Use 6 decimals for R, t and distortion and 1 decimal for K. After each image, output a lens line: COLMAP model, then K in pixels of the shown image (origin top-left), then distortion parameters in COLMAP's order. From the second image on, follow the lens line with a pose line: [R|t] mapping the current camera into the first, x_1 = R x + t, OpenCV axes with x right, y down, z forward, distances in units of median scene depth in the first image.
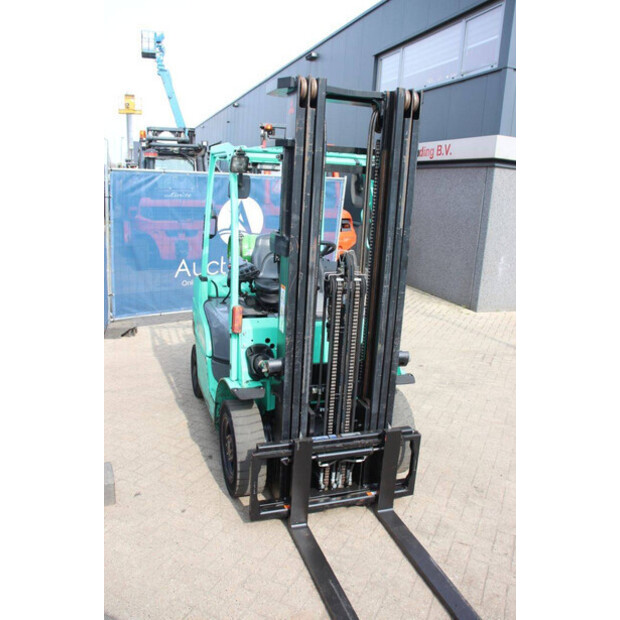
lens RADIAL K [[531.9, 0, 310.9], [0, 531.9, 312.0], [0, 0, 1]] dist [-0.120010, 0.001482]
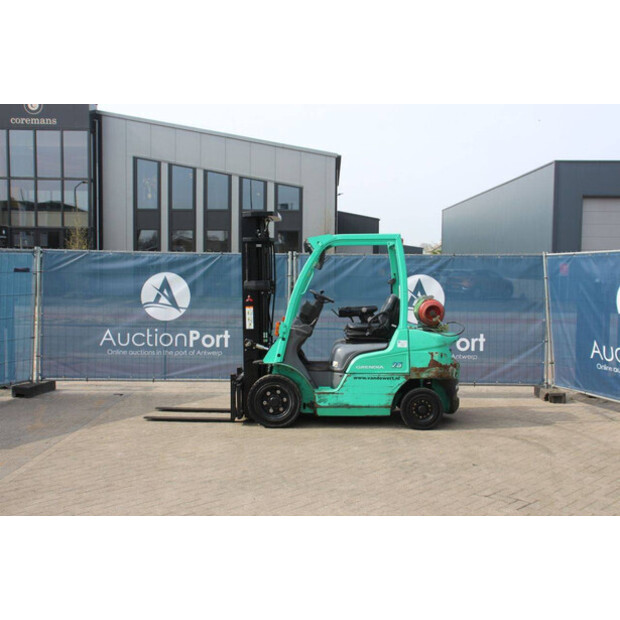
lens RADIAL K [[684.9, 0, 311.6], [0, 684.9, 304.0], [0, 0, 1]] dist [-0.035189, 0.000000]
pose [[-0.351102, -0.009822, -0.936286, 2.432038], [-0.235921, 0.968612, 0.078308, -0.304079], [0.906129, 0.248383, -0.342398, 2.041499]]
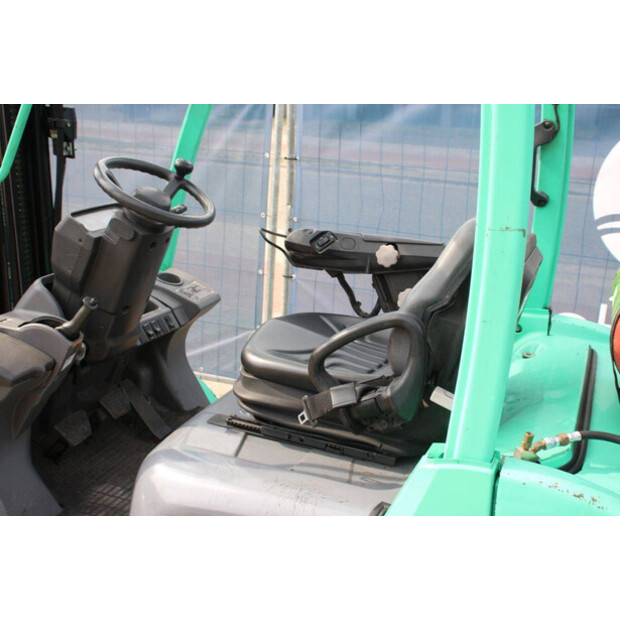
lens RADIAL K [[747.9, 0, 310.0], [0, 747.9, 308.7], [0, 0, 1]] dist [0.010751, 0.000000]
pose [[-0.652550, 0.138088, -0.745057, 0.390876], [-0.237732, 0.896302, 0.374335, -0.314044], [0.719487, 0.421396, -0.552054, 1.657391]]
